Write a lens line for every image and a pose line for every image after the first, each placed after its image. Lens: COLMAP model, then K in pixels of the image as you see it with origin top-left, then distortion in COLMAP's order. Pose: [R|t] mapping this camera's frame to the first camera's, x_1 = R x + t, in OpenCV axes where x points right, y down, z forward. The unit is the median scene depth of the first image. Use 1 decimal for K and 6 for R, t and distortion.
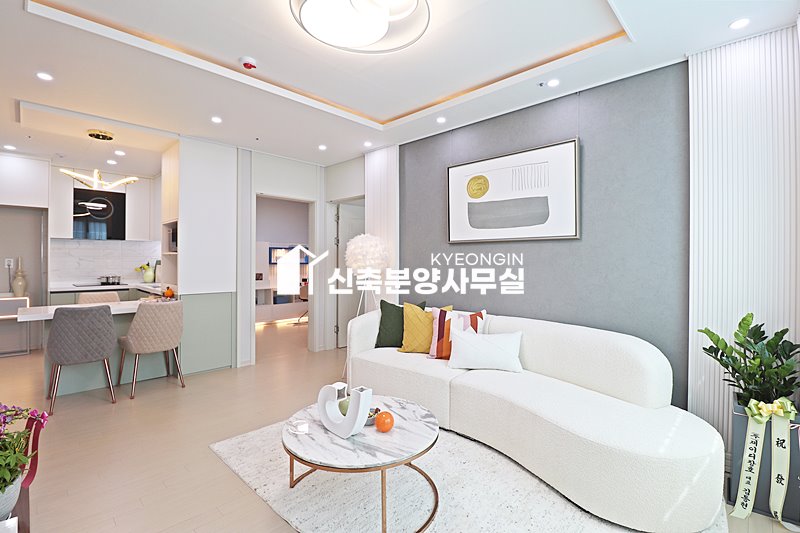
lens RADIAL K [[369.6, 0, 401.7], [0, 369.6, 261.6], [0, 0, 1]] dist [-0.001454, -0.012017]
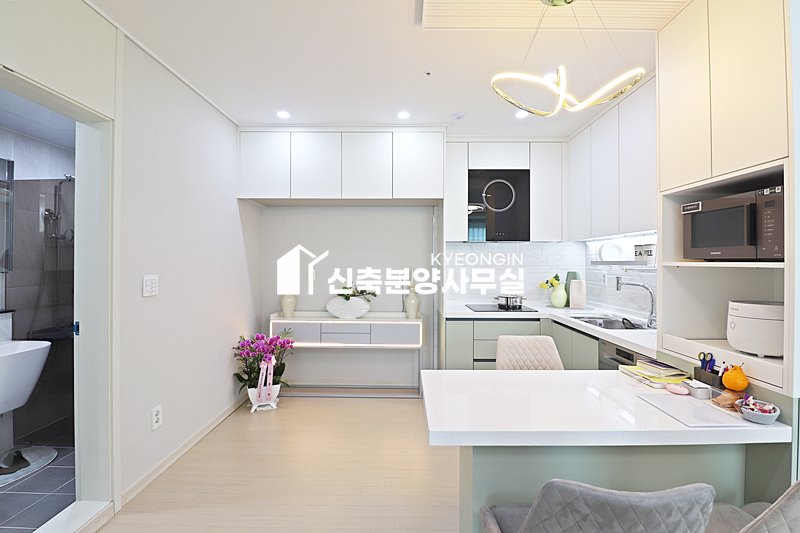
lens RADIAL K [[369.6, 0, 401.7], [0, 369.6, 261.6], [0, 0, 1]] dist [-0.001454, -0.012017]
pose [[0.687067, -0.006459, -0.726565, -0.669249], [-0.000872, 0.999952, -0.009714, -0.024519], [0.726593, 0.007308, 0.687029, 0.598713]]
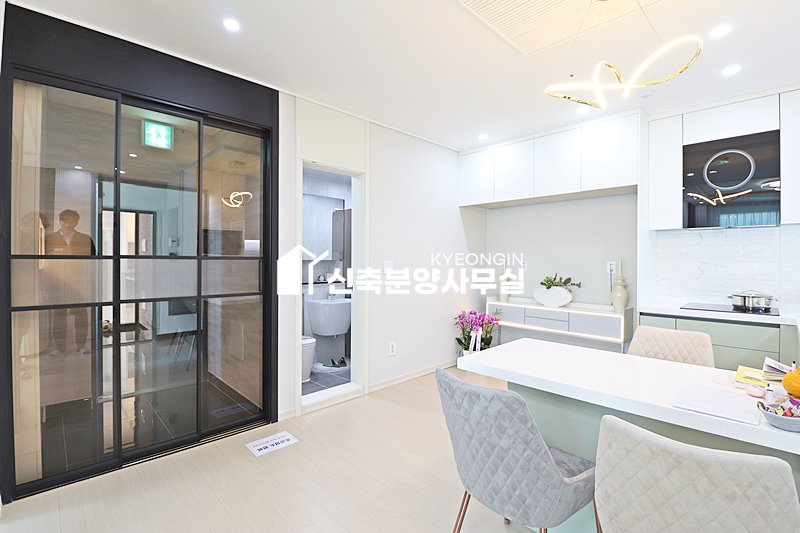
lens RADIAL K [[369.6, 0, 401.7], [0, 369.6, 261.6], [0, 0, 1]] dist [-0.001454, -0.012017]
pose [[-0.033005, -0.000807, -0.999455, -0.384352], [-0.007485, 0.999972, -0.000561, -0.006022], [0.999427, 0.007462, -0.033010, 0.787935]]
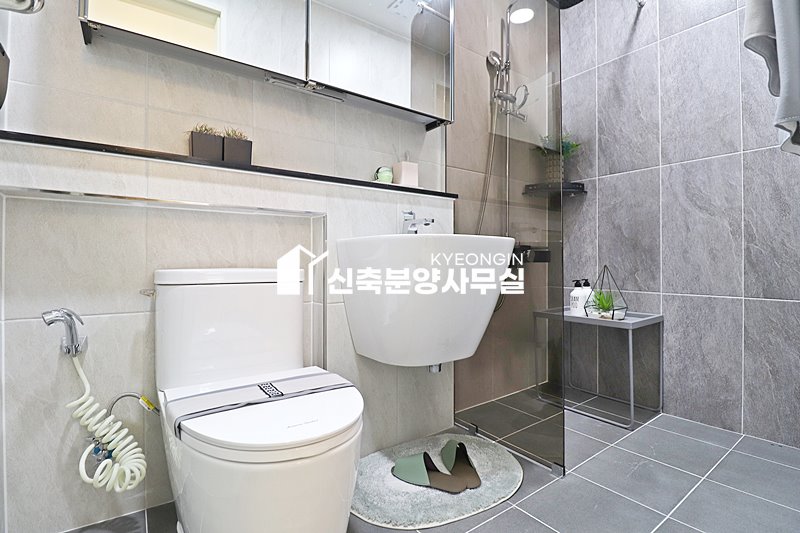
lens RADIAL K [[369.6, 0, 401.7], [0, 369.6, 261.6], [0, 0, 1]] dist [-0.001454, -0.012017]
pose [[-0.176736, -0.010446, -0.984203, -1.302419], [-0.002475, 0.999945, -0.010169, 0.154505], [0.984255, 0.000639, -0.176752, 0.547436]]
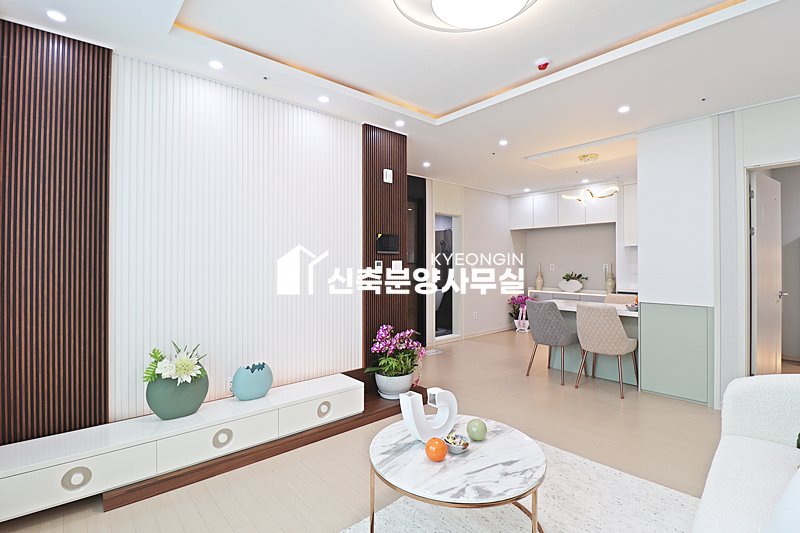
lens RADIAL K [[384.3, 0, 399.7], [0, 384.3, 261.6], [0, 0, 1]] dist [-0.001737, -0.000556]
pose [[-0.081106, -0.010552, -0.996650, 0.458779], [-0.002448, 0.999943, -0.010388, -0.001808], [0.996702, 0.001597, -0.081127, 0.516918]]
